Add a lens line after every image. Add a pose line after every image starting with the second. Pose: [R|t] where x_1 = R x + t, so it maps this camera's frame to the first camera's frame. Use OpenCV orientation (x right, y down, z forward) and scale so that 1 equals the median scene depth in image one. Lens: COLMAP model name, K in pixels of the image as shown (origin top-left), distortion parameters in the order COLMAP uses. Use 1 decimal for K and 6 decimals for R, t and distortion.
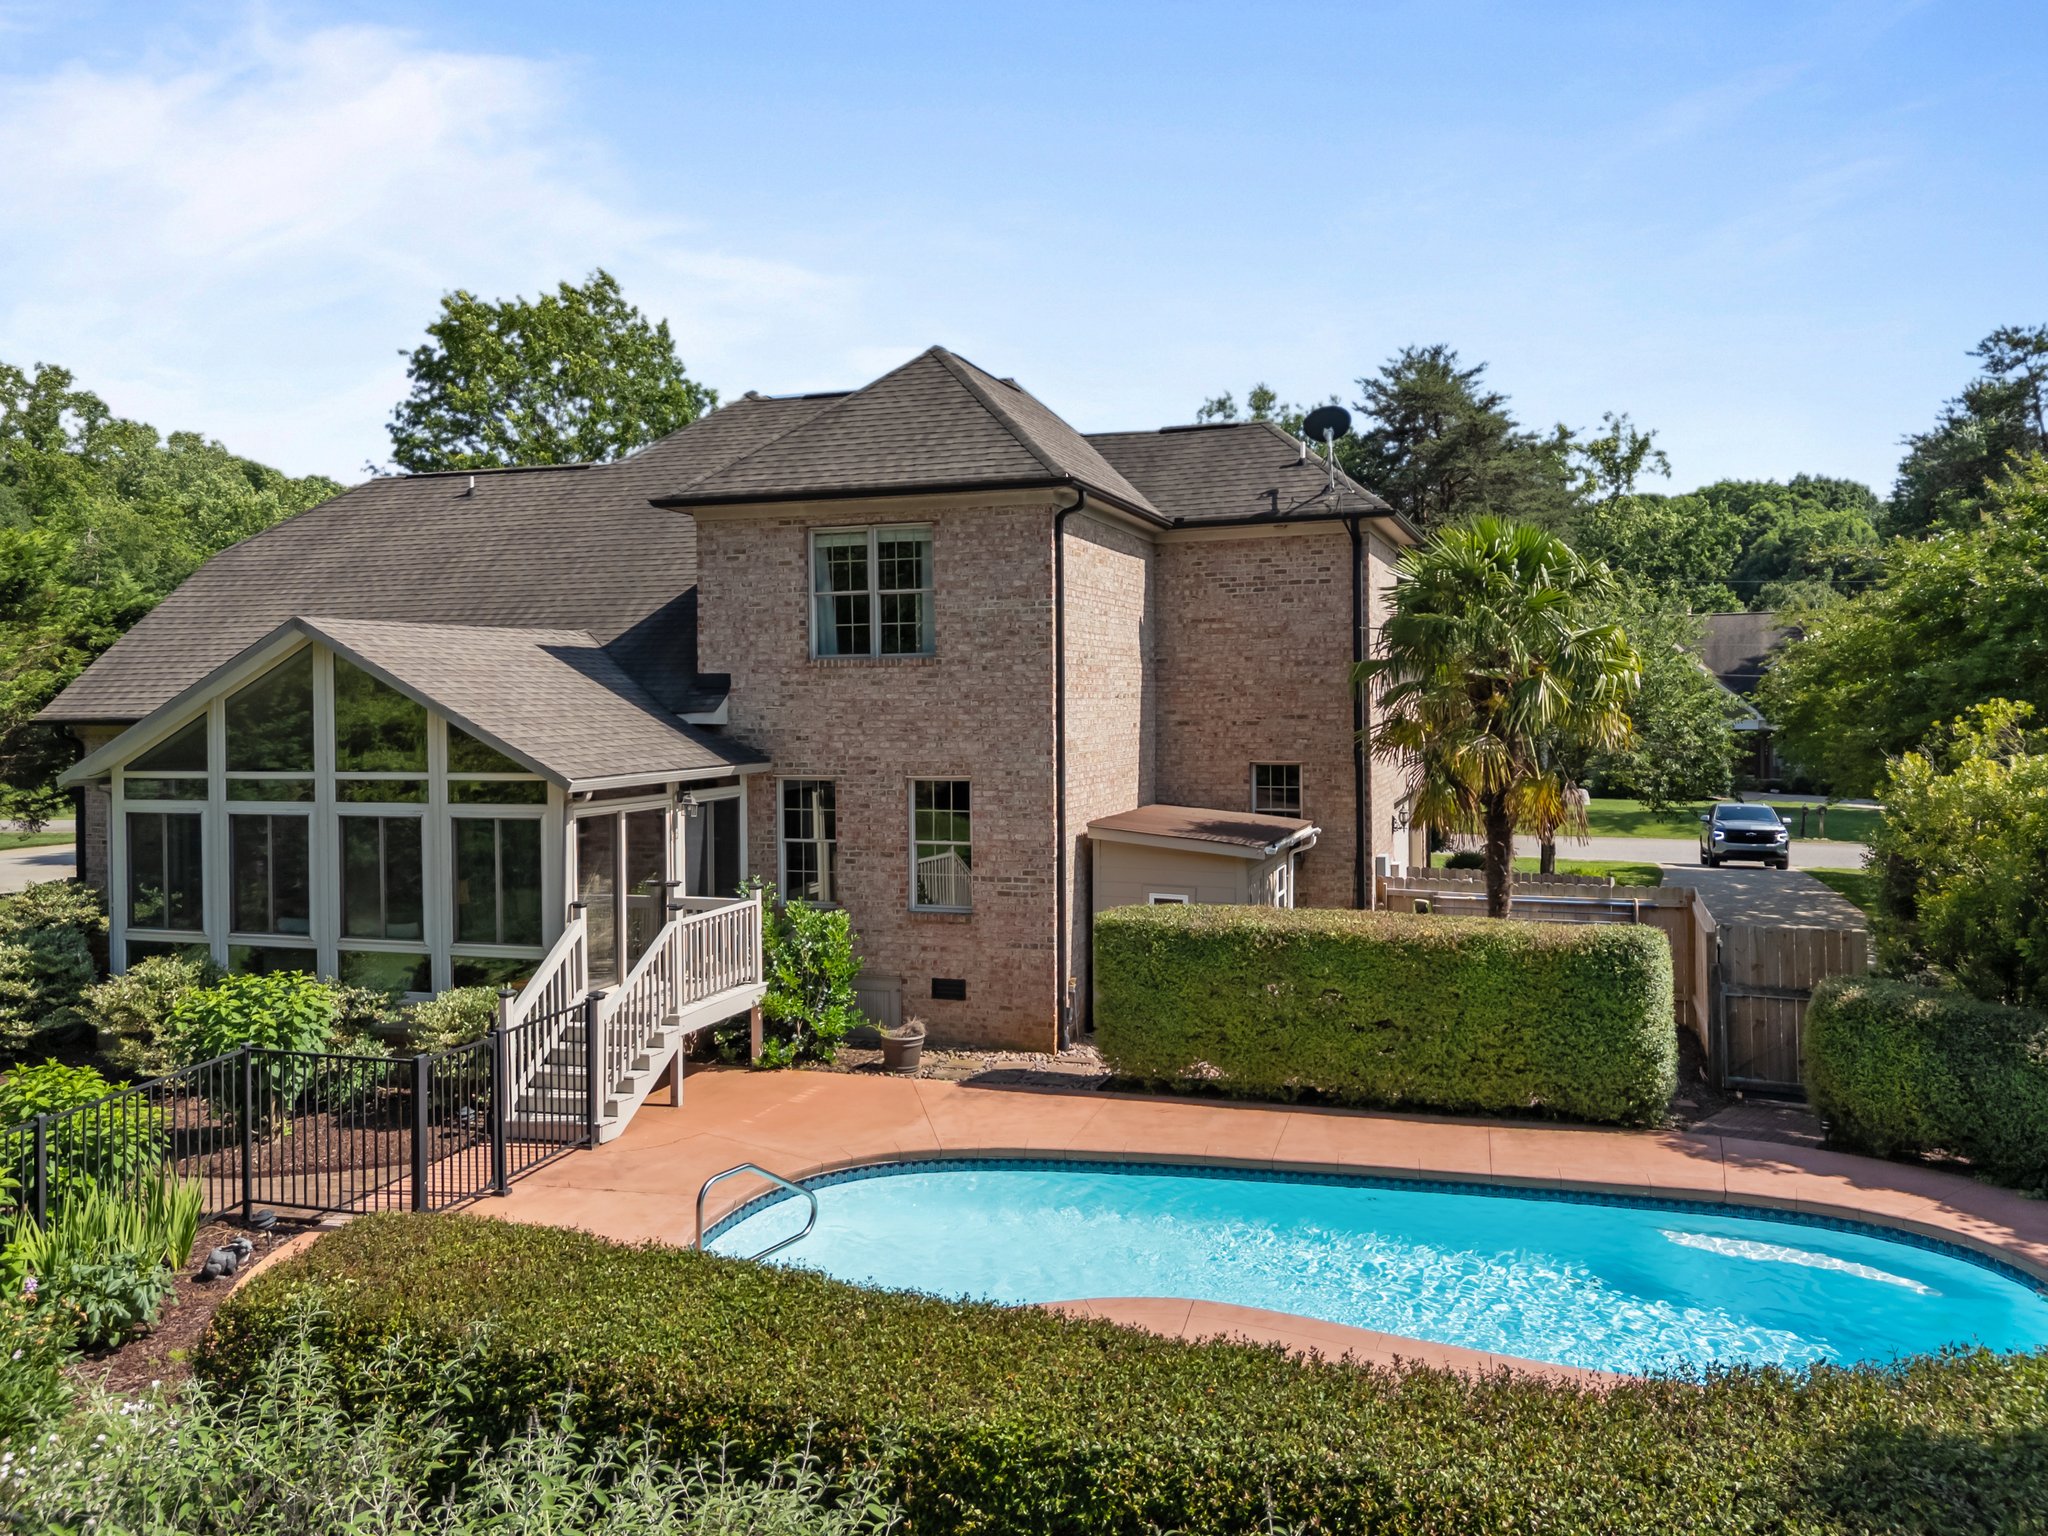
lens RADIAL K [[1531.7, 0, 1027.8], [0, 1531.7, 708.4], [0, 0, 1]] dist [0.078664, -0.079203]
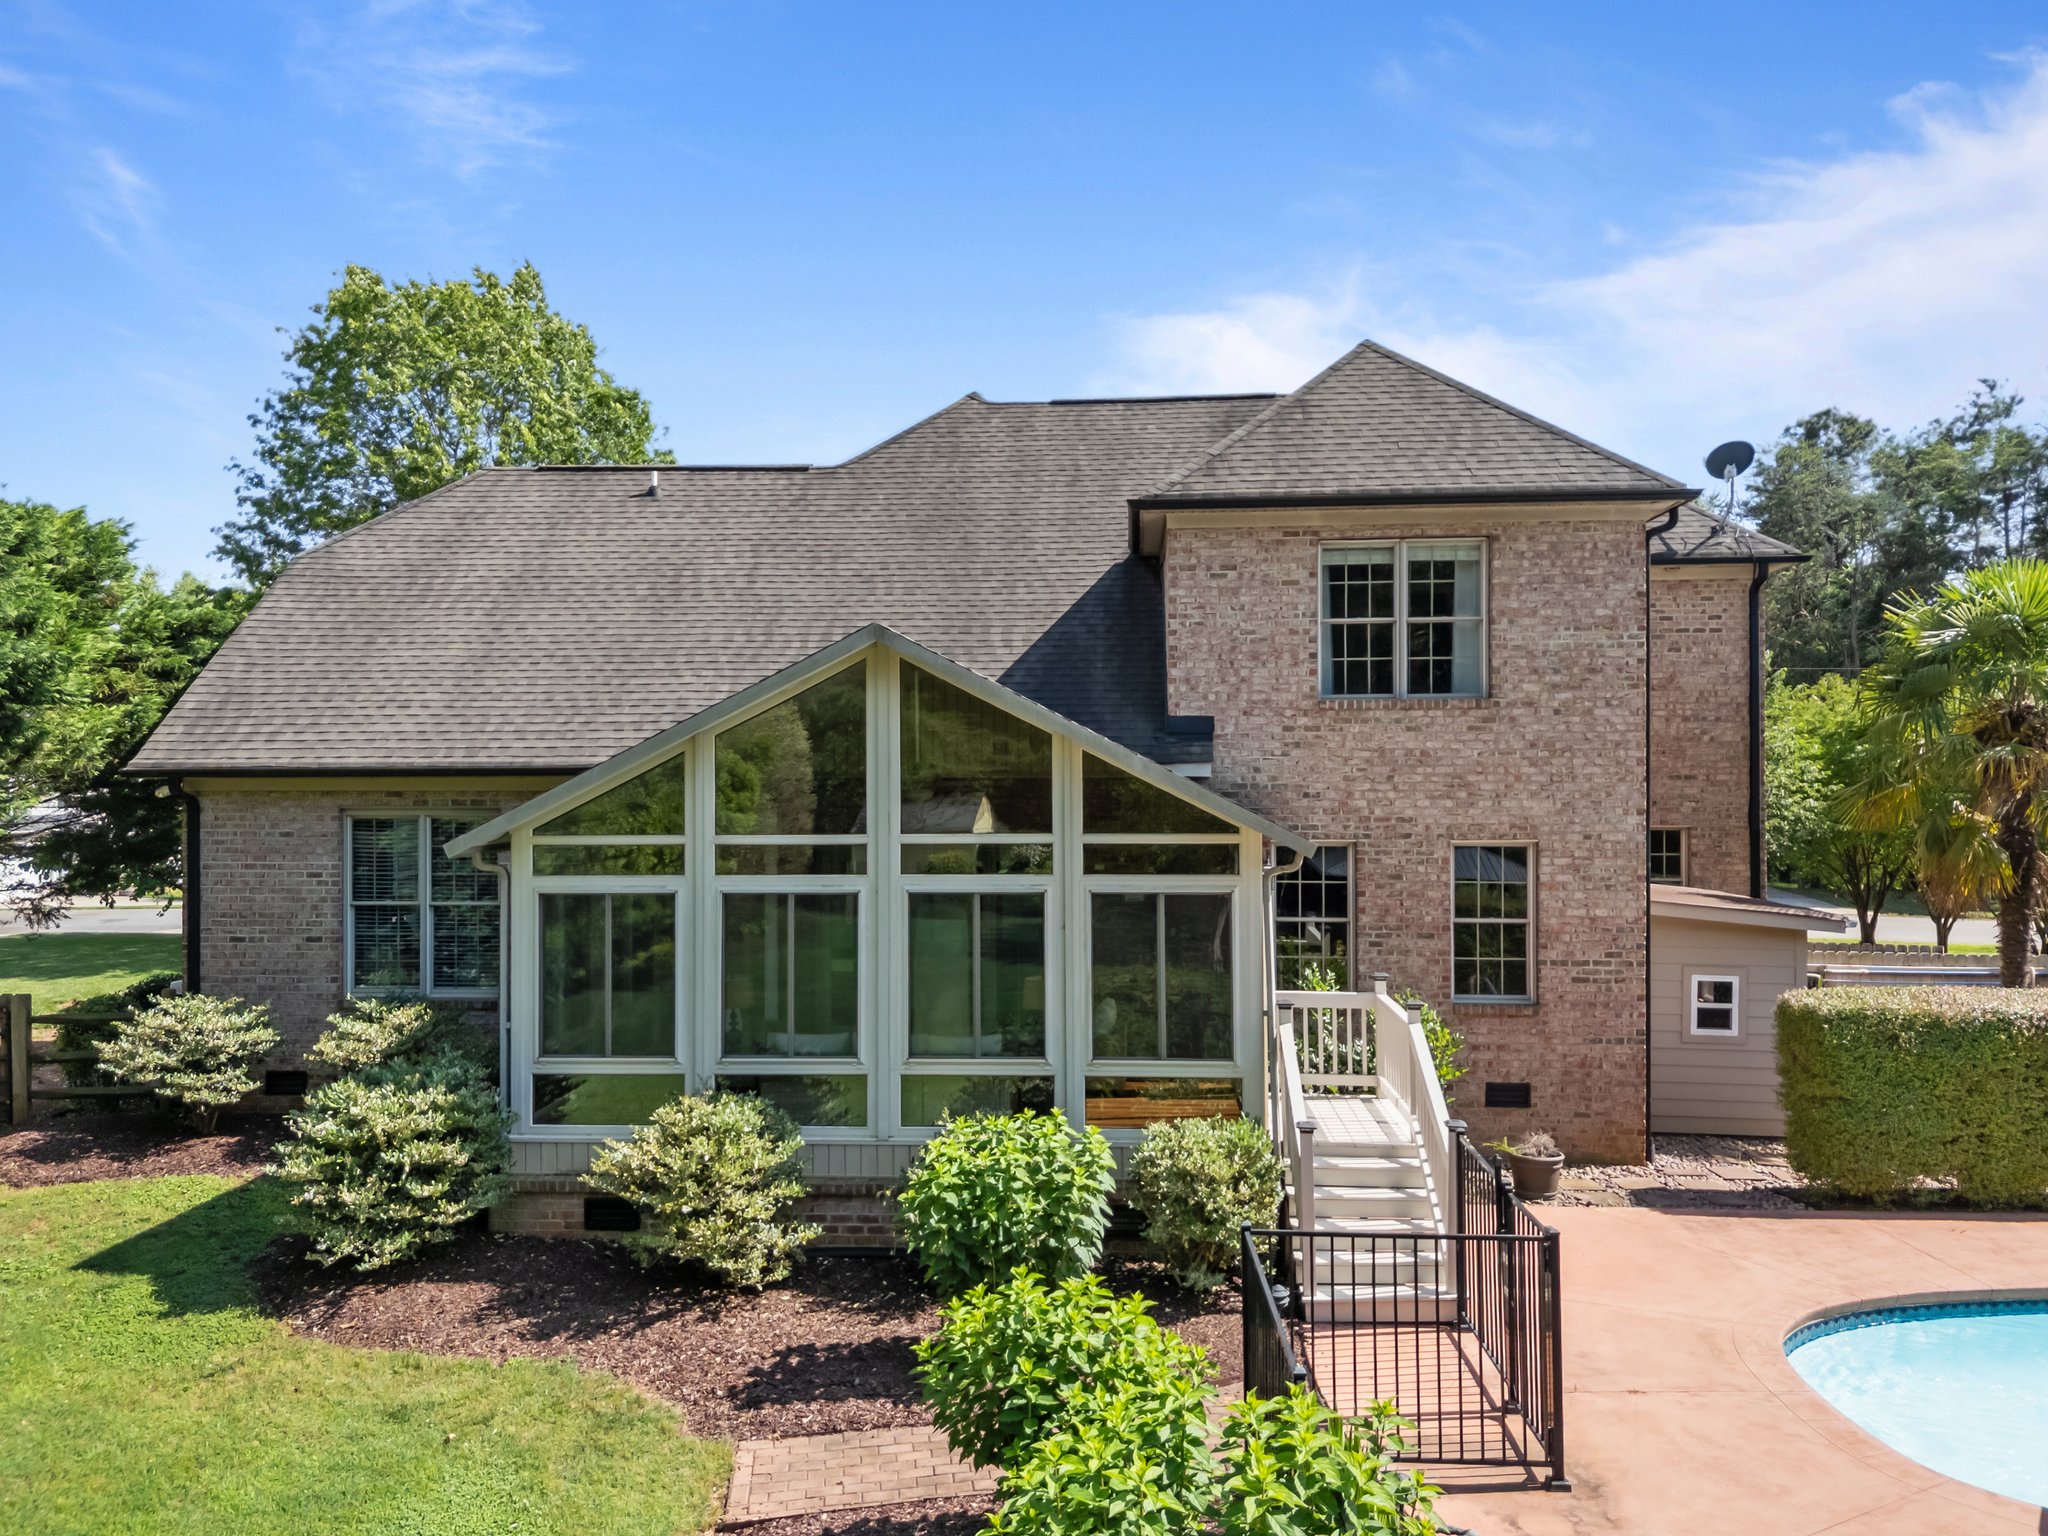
lens RADIAL K [[1531.7, 0, 1023.2], [0, 1531.7, 767.5], [0, 0, 1]] dist [0.078664, -0.079203]
pose [[0.966515, 0.009362, 0.256440, -0.524215], [-0.006271, 0.999898, -0.012867, 0.016681], [-0.256534, 0.010828, 0.966474, 0.248717]]
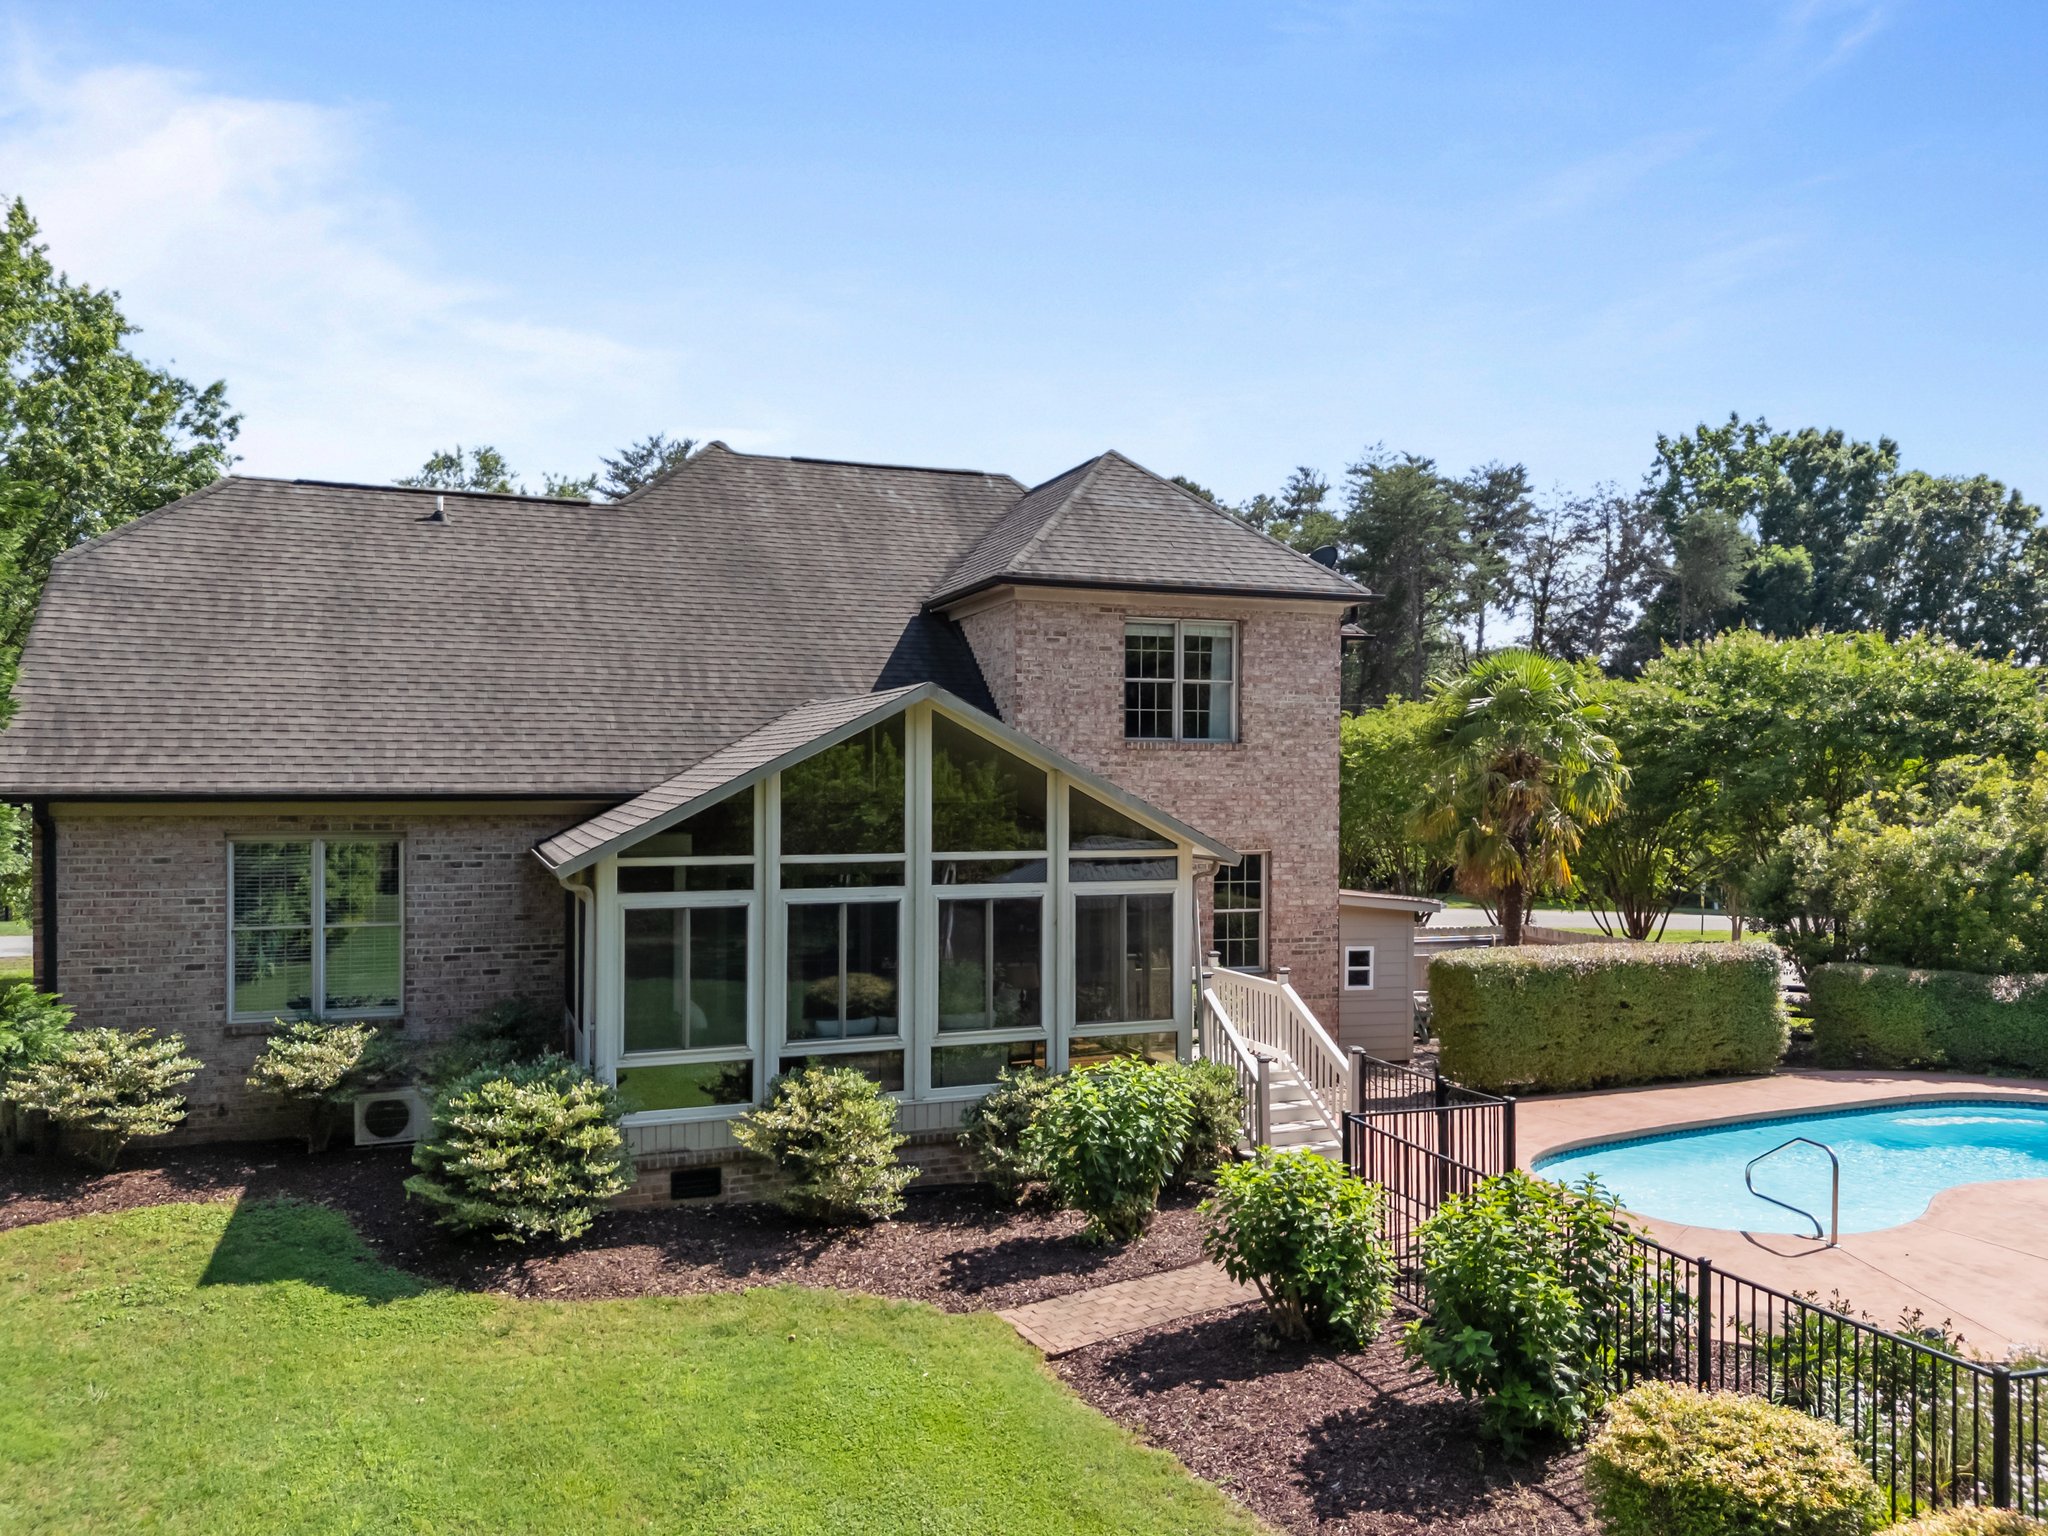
lens RADIAL K [[1531.7, 0, 1026.9], [0, 1531.7, 808.8], [0, 0, 1]] dist [0.078664, -0.079203]
pose [[0.767996, 0.002233, 0.640451, -0.891487], [-0.008098, 0.999948, 0.006224, 0.008201], [-0.640403, -0.009967, 0.767974, 0.243922]]
